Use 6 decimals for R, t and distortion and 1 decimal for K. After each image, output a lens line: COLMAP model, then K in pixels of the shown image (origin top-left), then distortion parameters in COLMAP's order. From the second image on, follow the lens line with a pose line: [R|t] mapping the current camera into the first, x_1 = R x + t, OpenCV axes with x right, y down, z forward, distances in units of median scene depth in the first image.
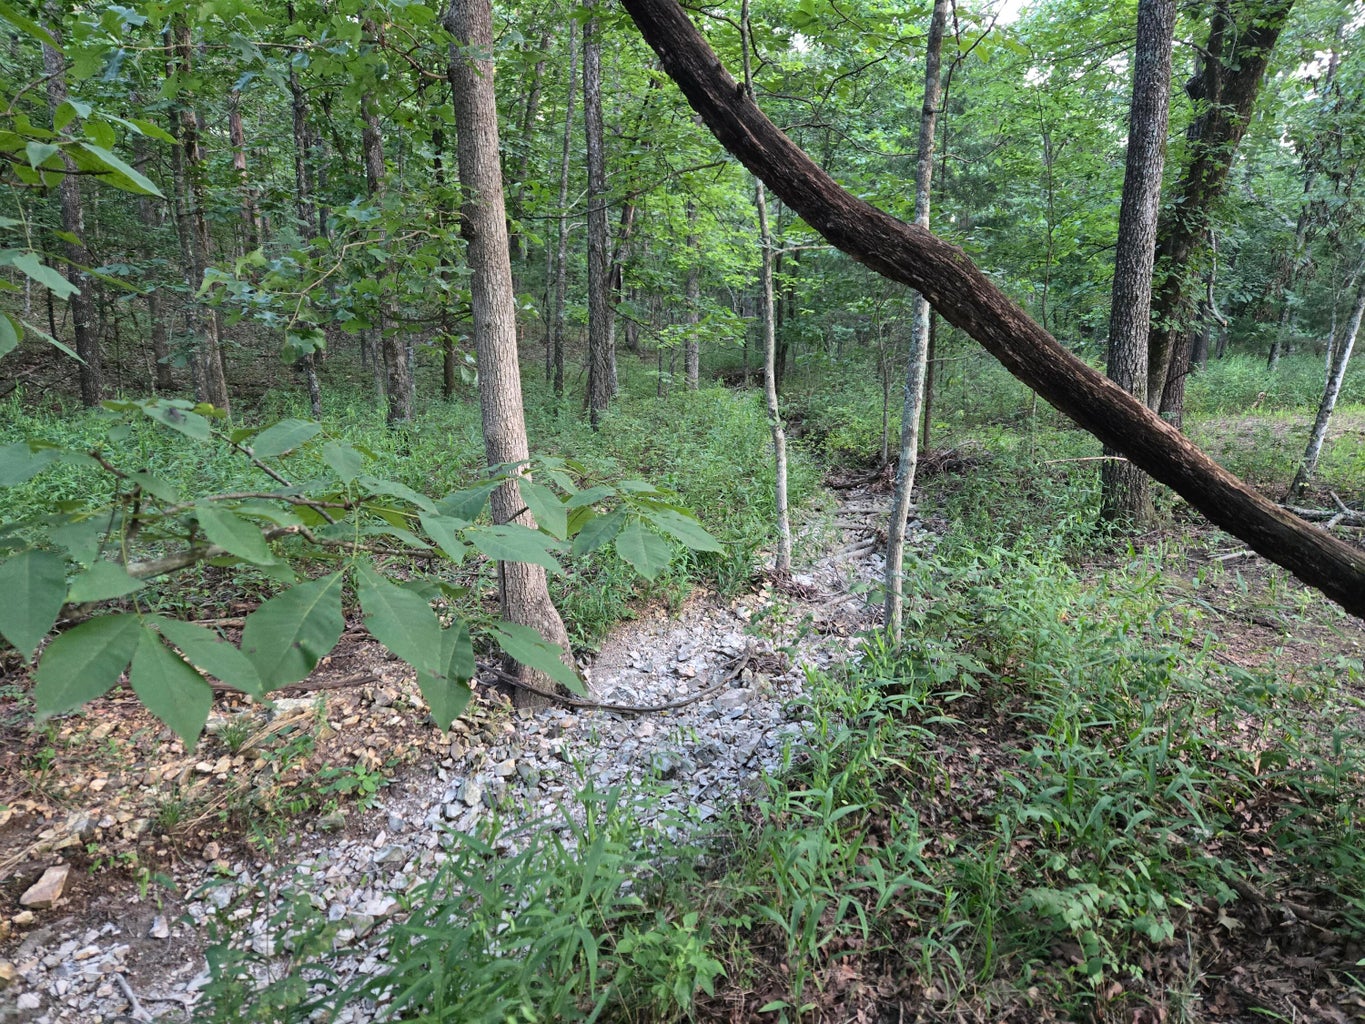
lens RADIAL K [[949.5, 0, 682.5], [0, 949.5, 512.0], [0, 0, 1]] dist [0.092867, -0.081773]
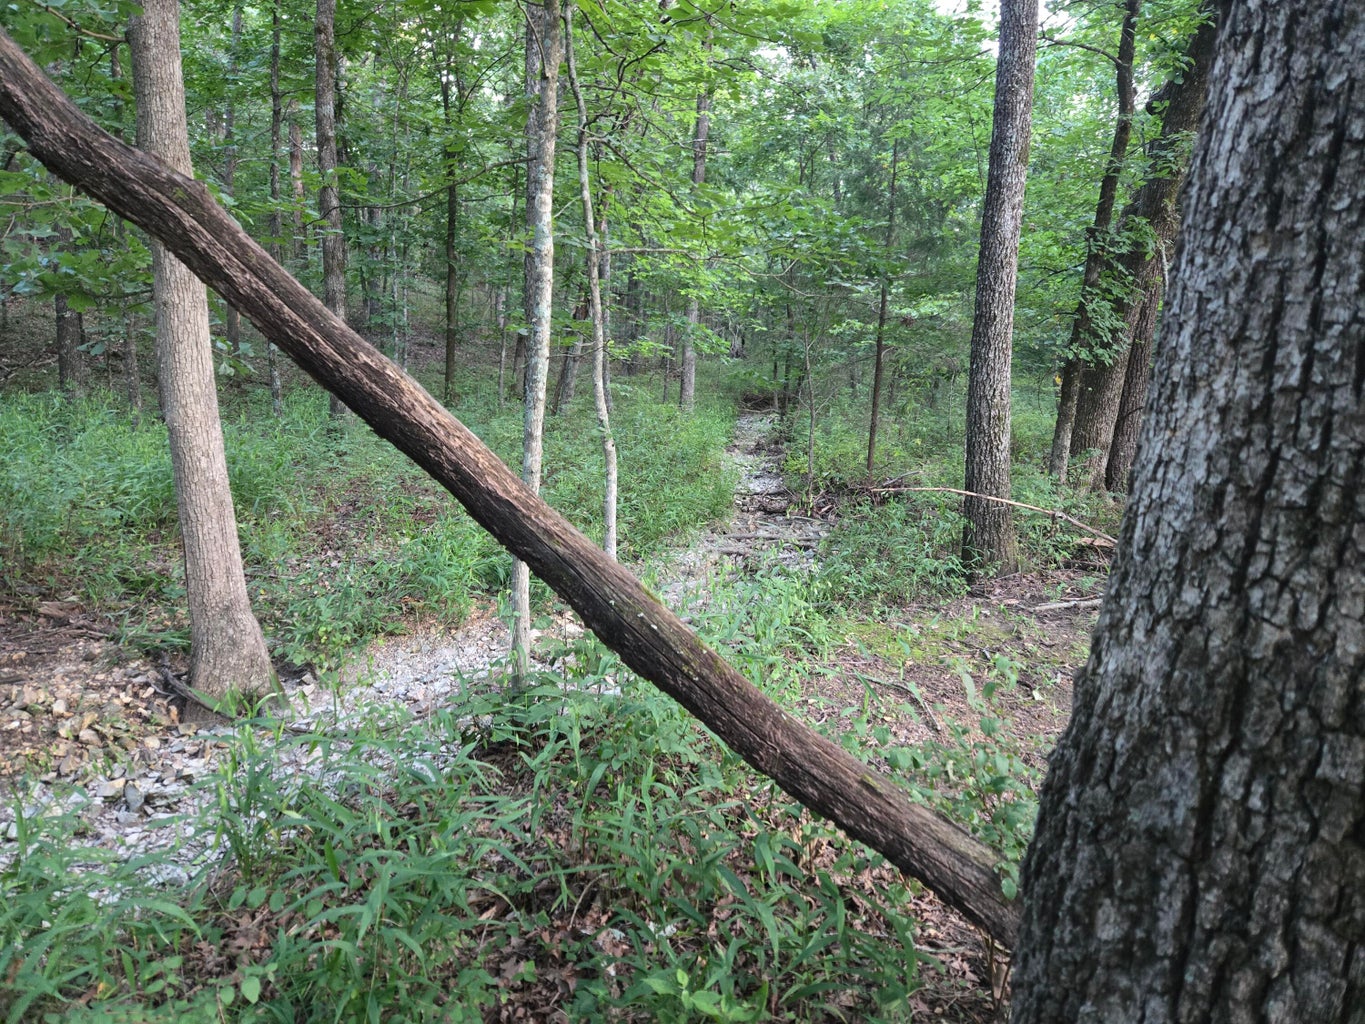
lens RADIAL K [[946.7, 0, 690.5], [0, 946.7, 495.6], [0, 0, 1]] dist [0.091050, -0.083290]
pose [[0.994802, 0.054260, -0.086167, 0.393250], [-0.057732, 0.997596, -0.038324, -0.002896], [0.083881, 0.043099, 0.995543, 0.118891]]
